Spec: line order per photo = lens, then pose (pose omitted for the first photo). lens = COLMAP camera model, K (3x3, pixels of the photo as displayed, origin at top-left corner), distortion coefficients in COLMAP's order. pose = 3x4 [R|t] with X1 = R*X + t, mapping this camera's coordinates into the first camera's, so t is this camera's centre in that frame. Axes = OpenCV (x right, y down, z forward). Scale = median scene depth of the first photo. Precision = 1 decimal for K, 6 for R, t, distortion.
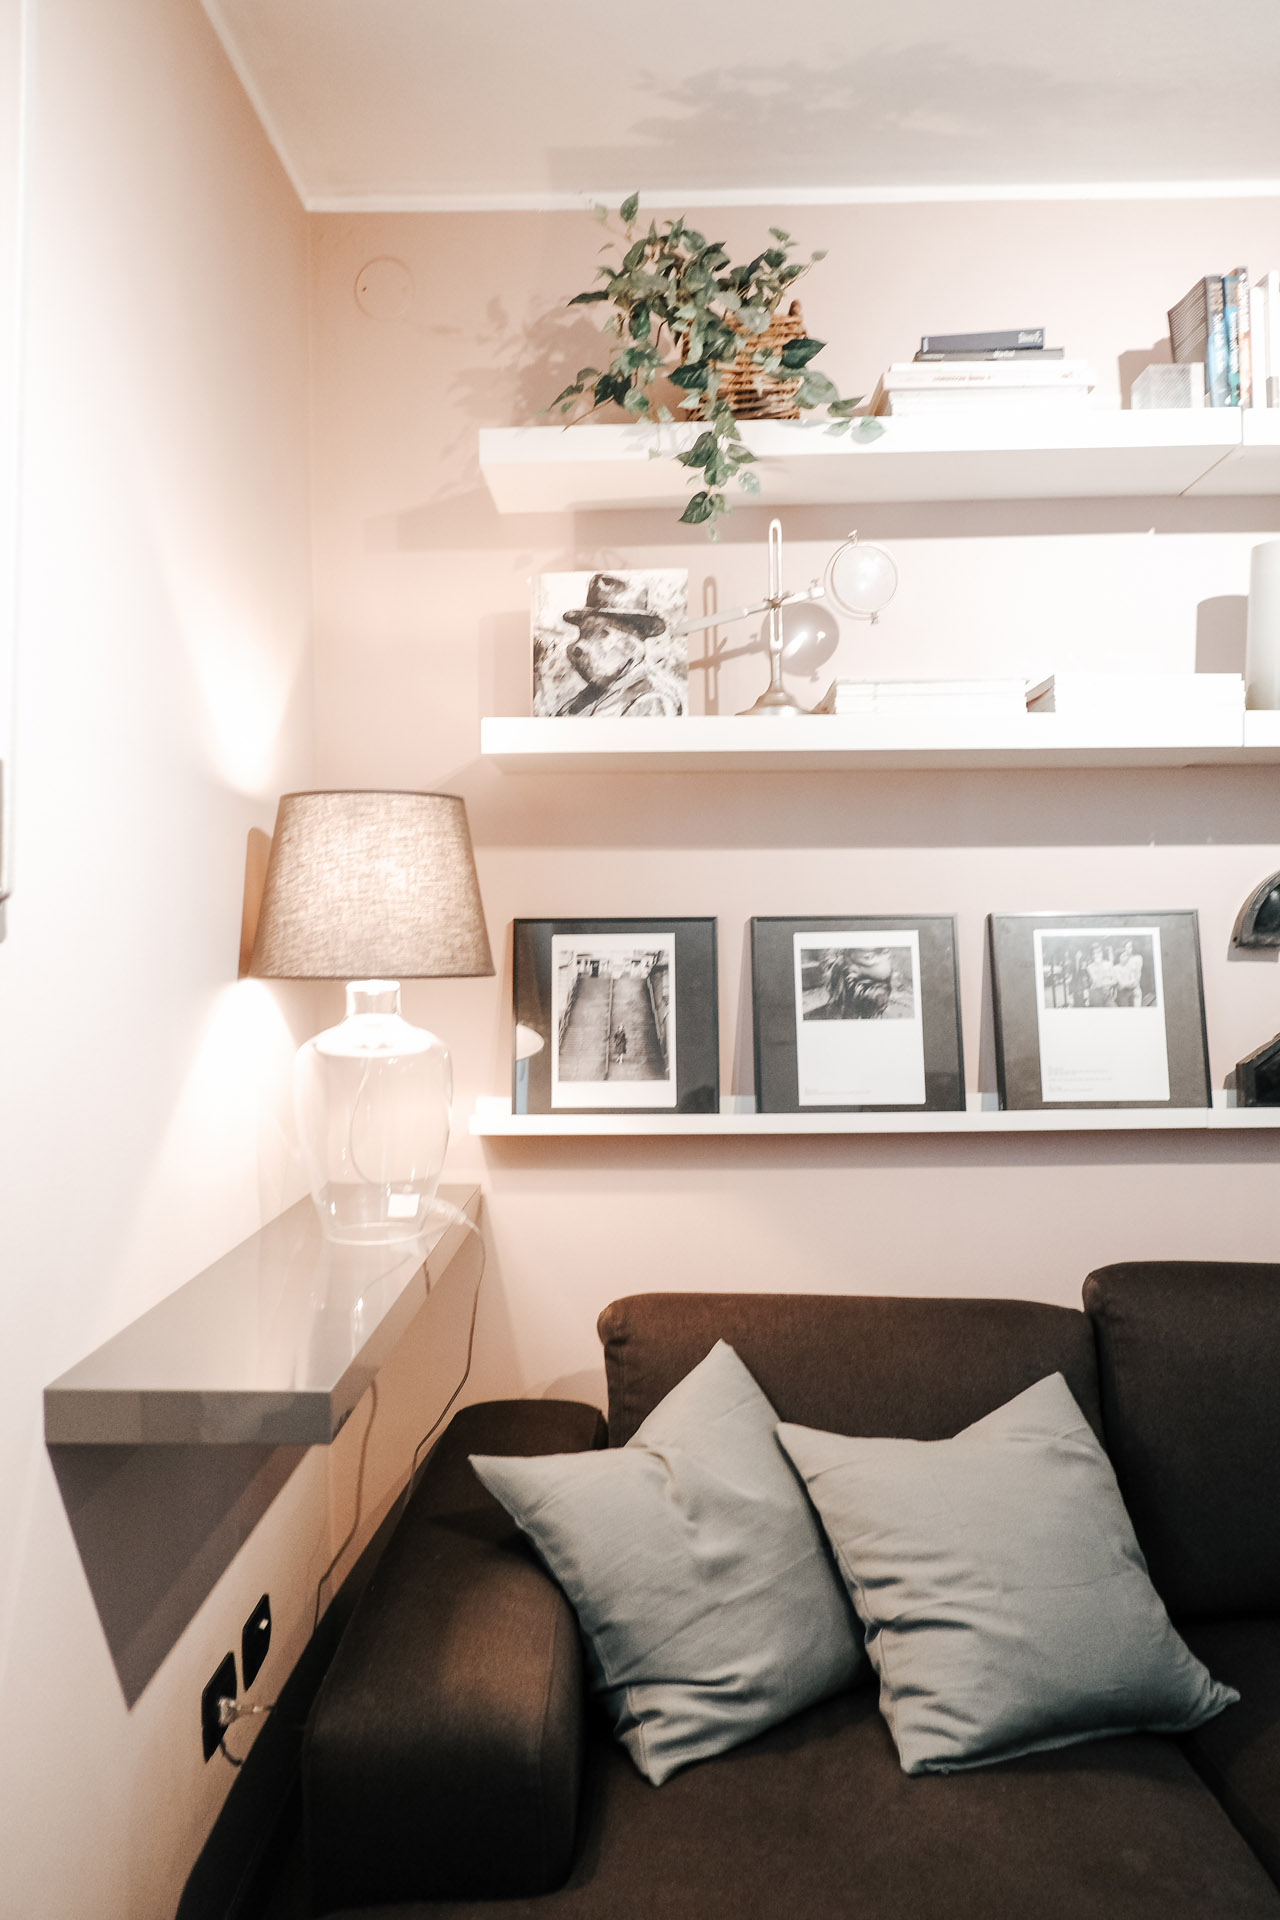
lens RADIAL K [[1503.3, 0, 640.0], [0, 1503.3, 960.0], [0, 0, 1]] dist [-0.013457, 0.007250]
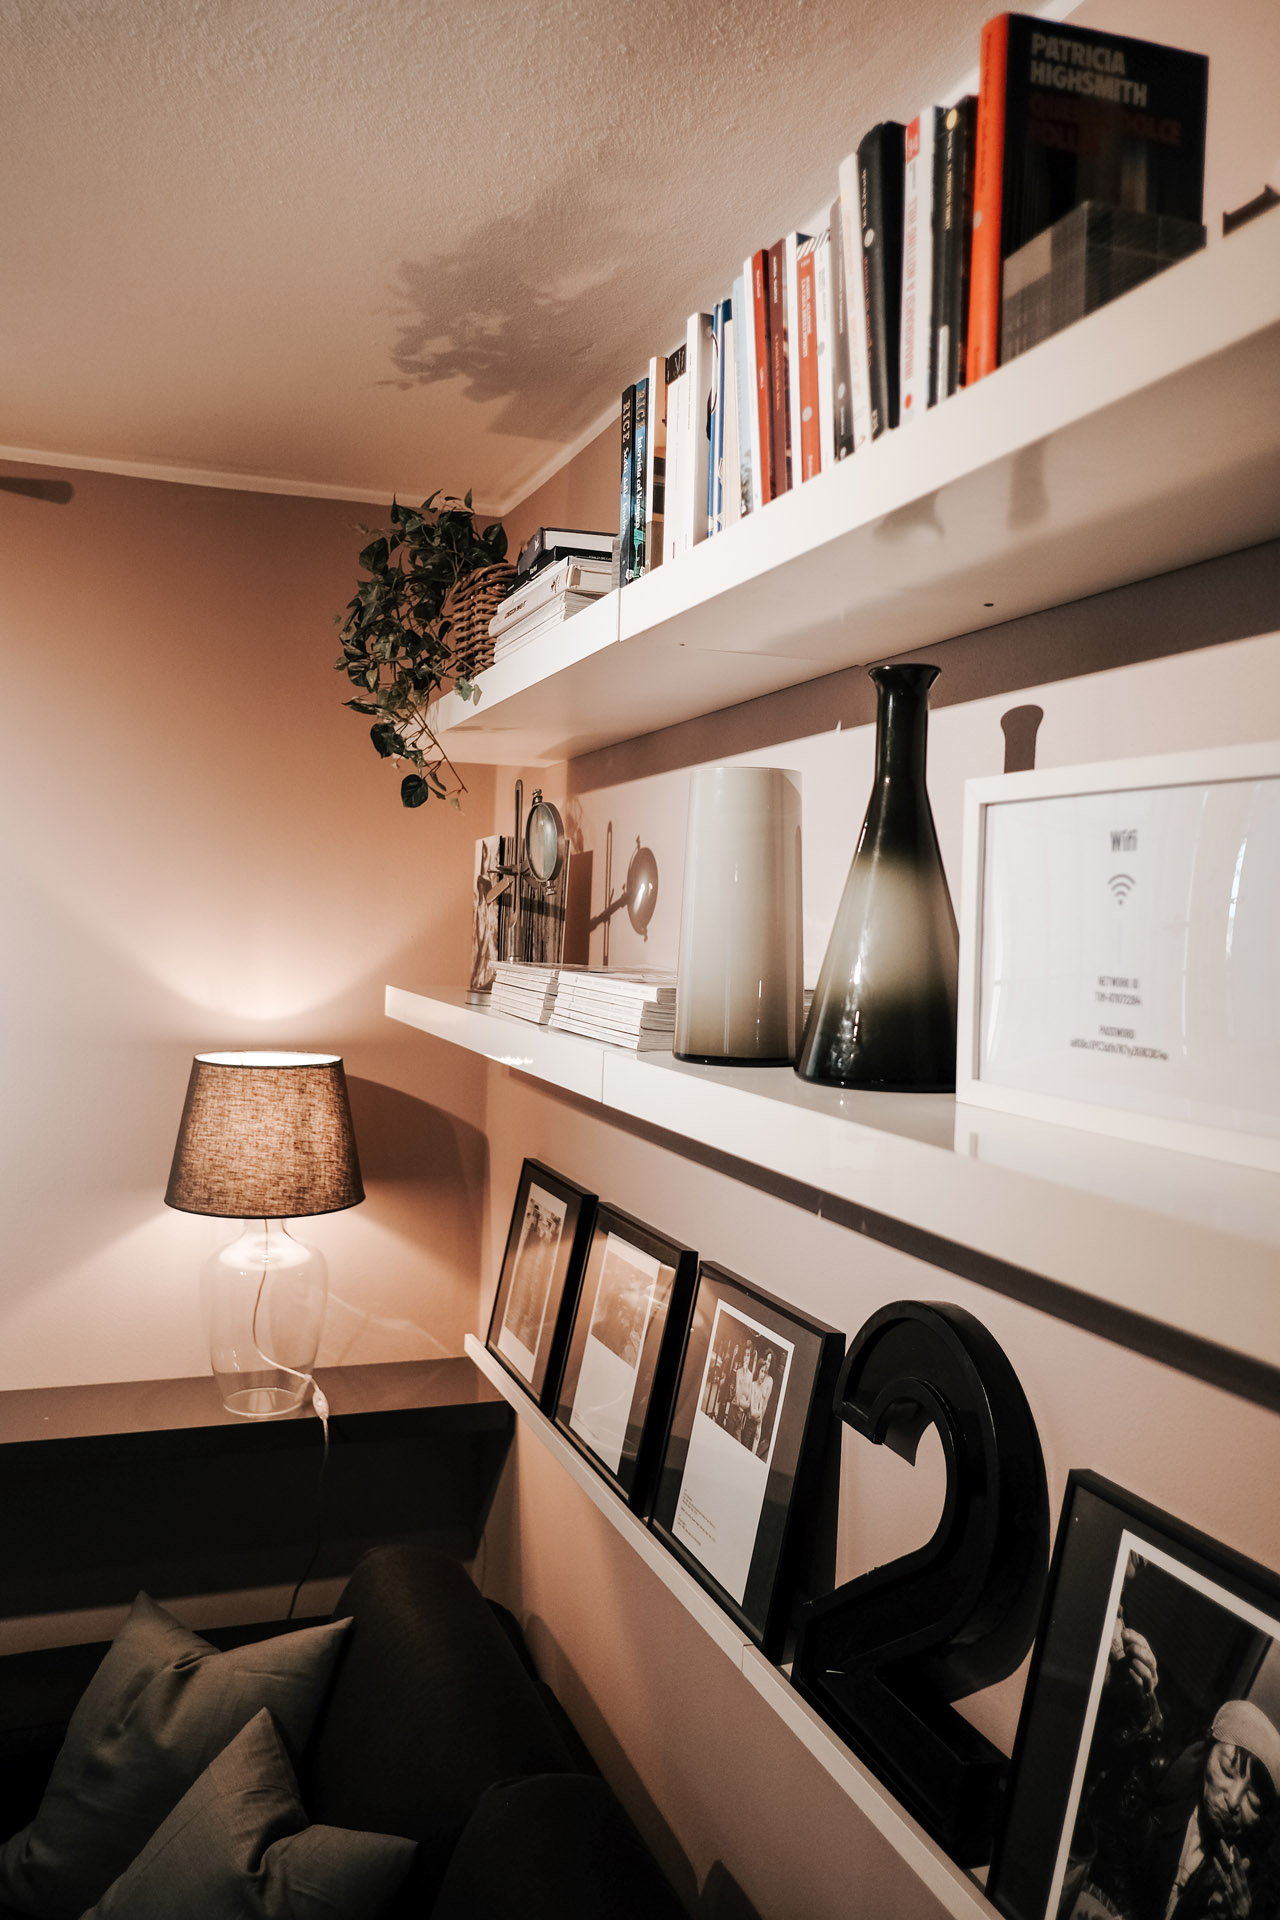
lens RADIAL K [[1501.2, 0, 640.0], [0, 1501.2, 960.0], [0, 0, 1]] dist [-0.007908, -0.000238]
pose [[0.364905, 0.048481, -0.929781, 0.957208], [-0.048101, 0.998291, 0.033176, -0.214927], [0.929801, 0.032617, 0.366614, 0.727237]]
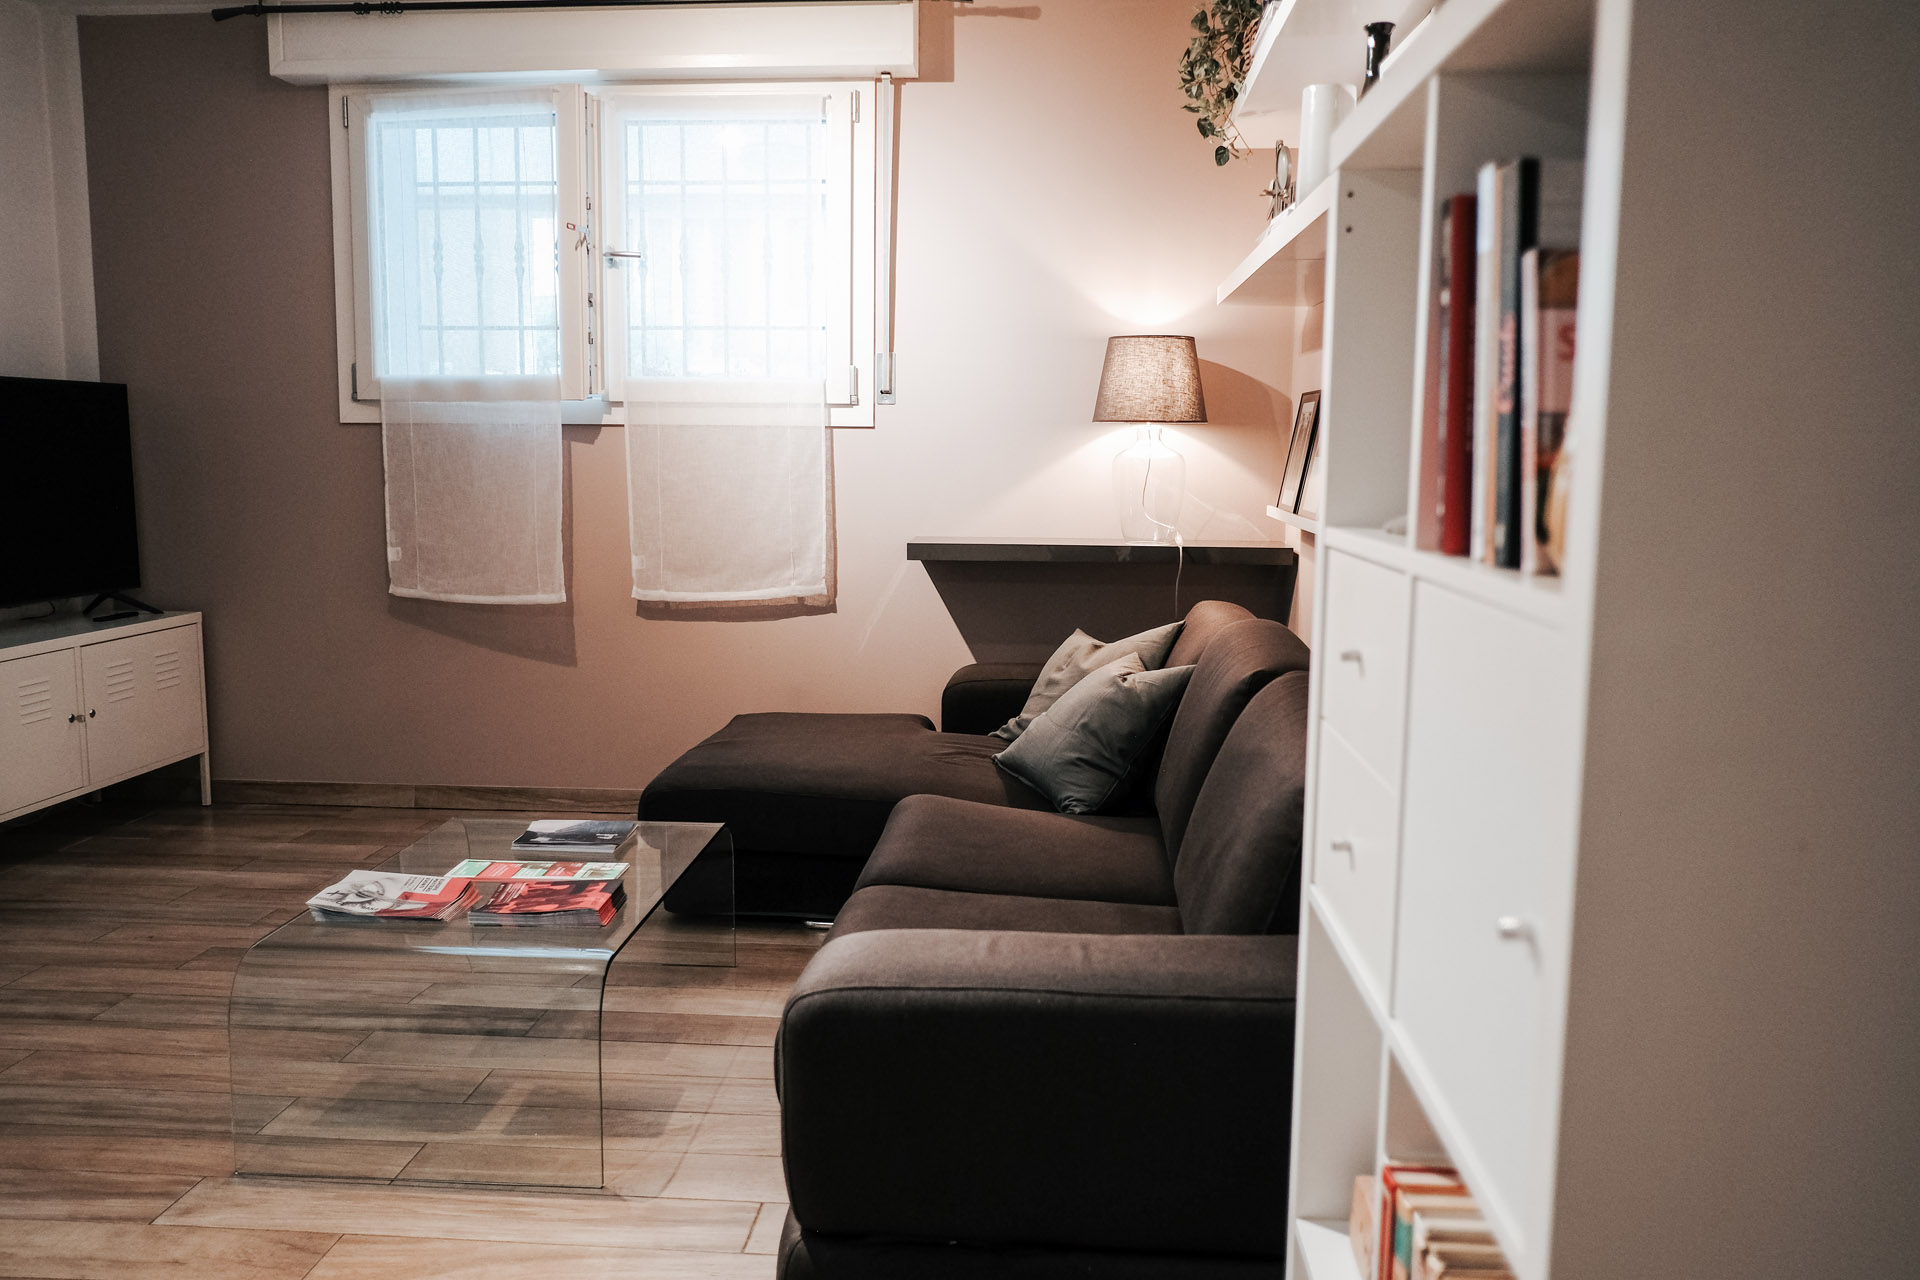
lens RADIAL K [[1503.3, 0, 960.0], [0, 1503.3, 640.0], [0, 0, 1]] dist [-0.013457, 0.007250]
pose [[-0.056766, 0.142094, -0.988224, 1.756789], [-0.023902, 0.989343, 0.143627, 0.014551], [0.998101, 0.031773, -0.052764, 0.751590]]
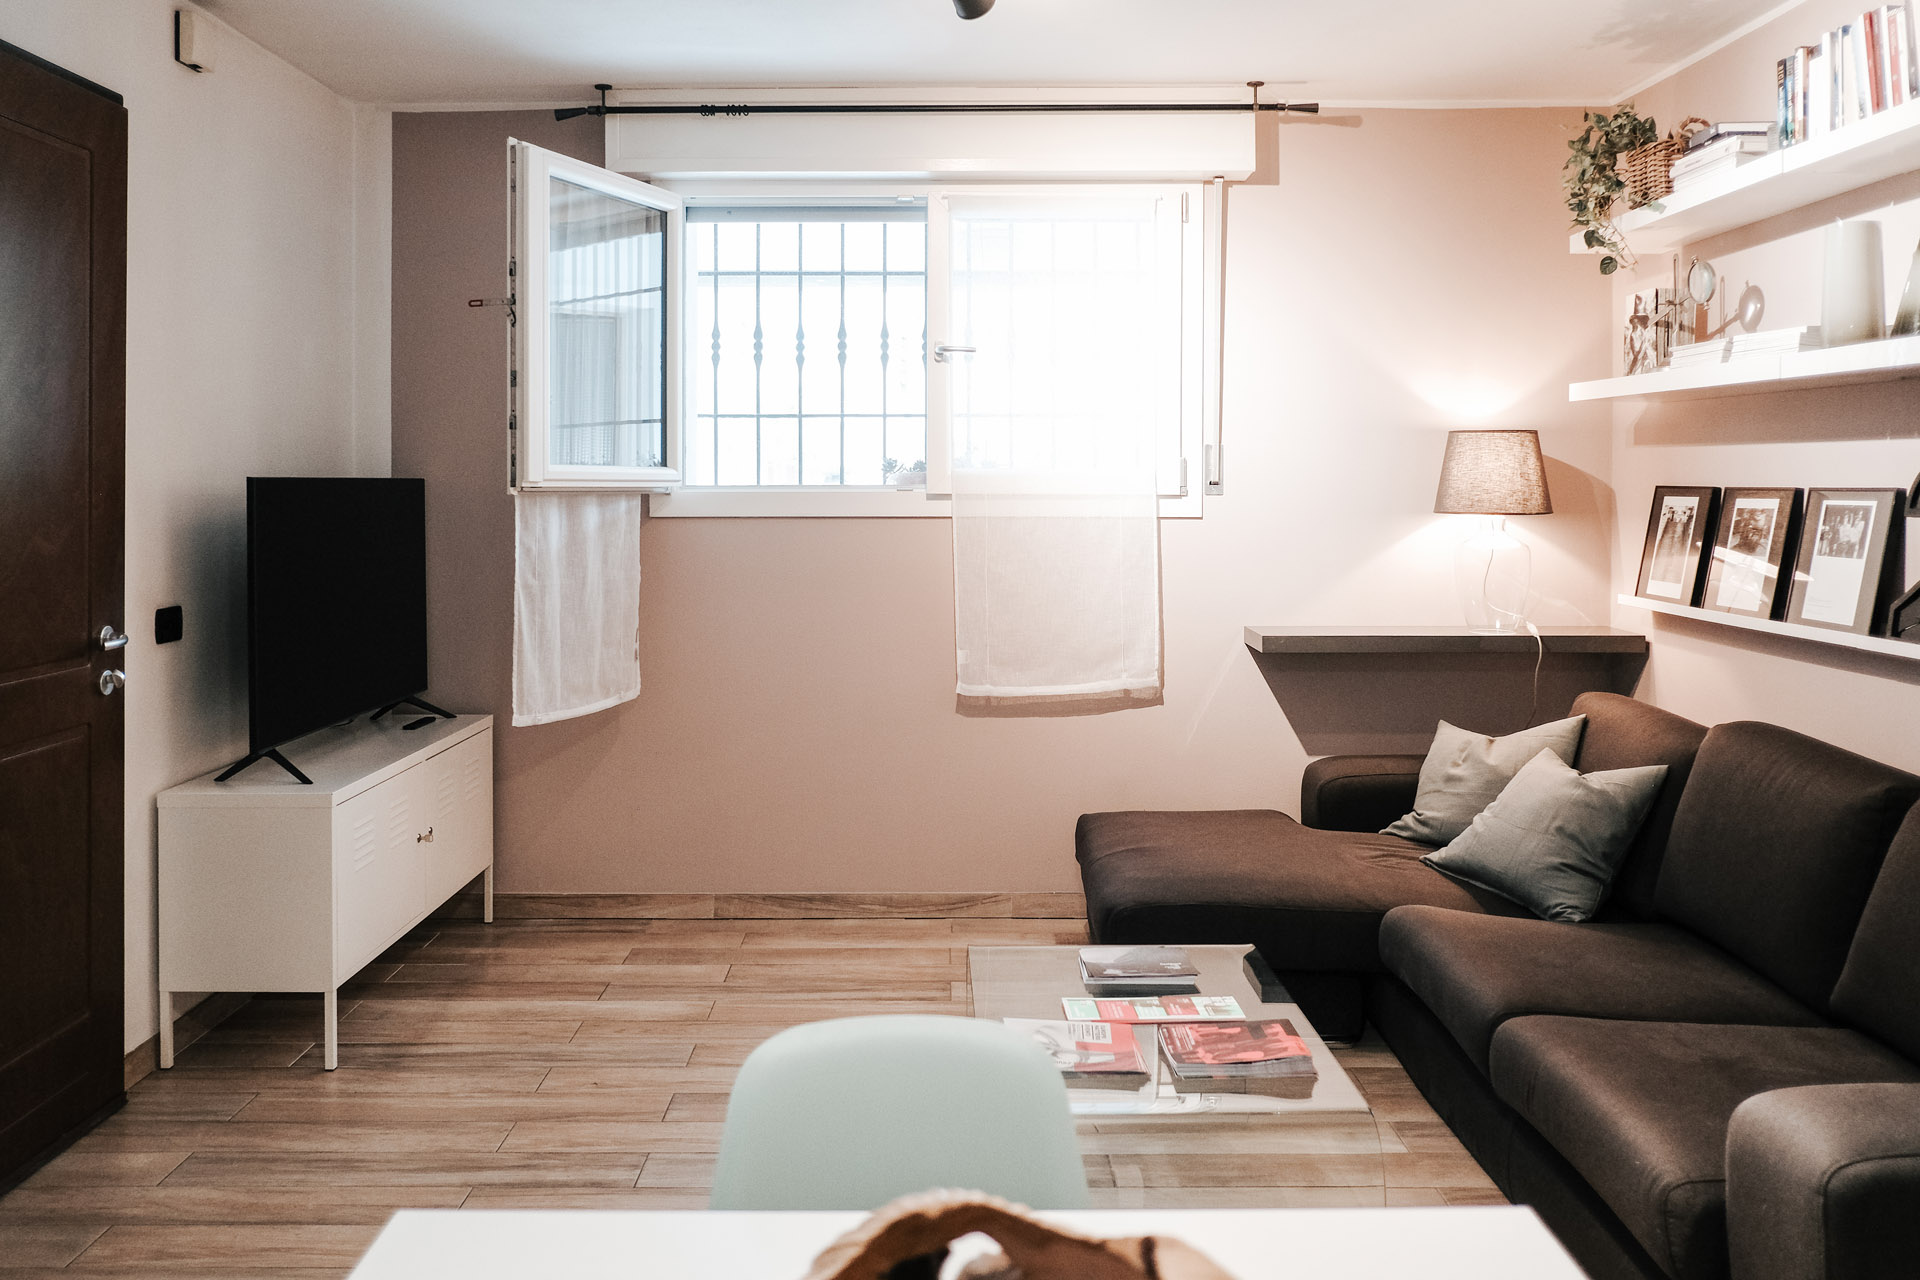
lens RADIAL K [[1546.7, 0, 926.4], [0, 1546.7, 495.0], [0, 0, 1]] dist [-0.009373, 0.006481]
pose [[0.016627, 0.023017, -0.999597, 1.796827], [-0.017405, 0.999590, 0.022727, -0.045478], [0.999710, 0.017020, 0.017021, 0.127572]]
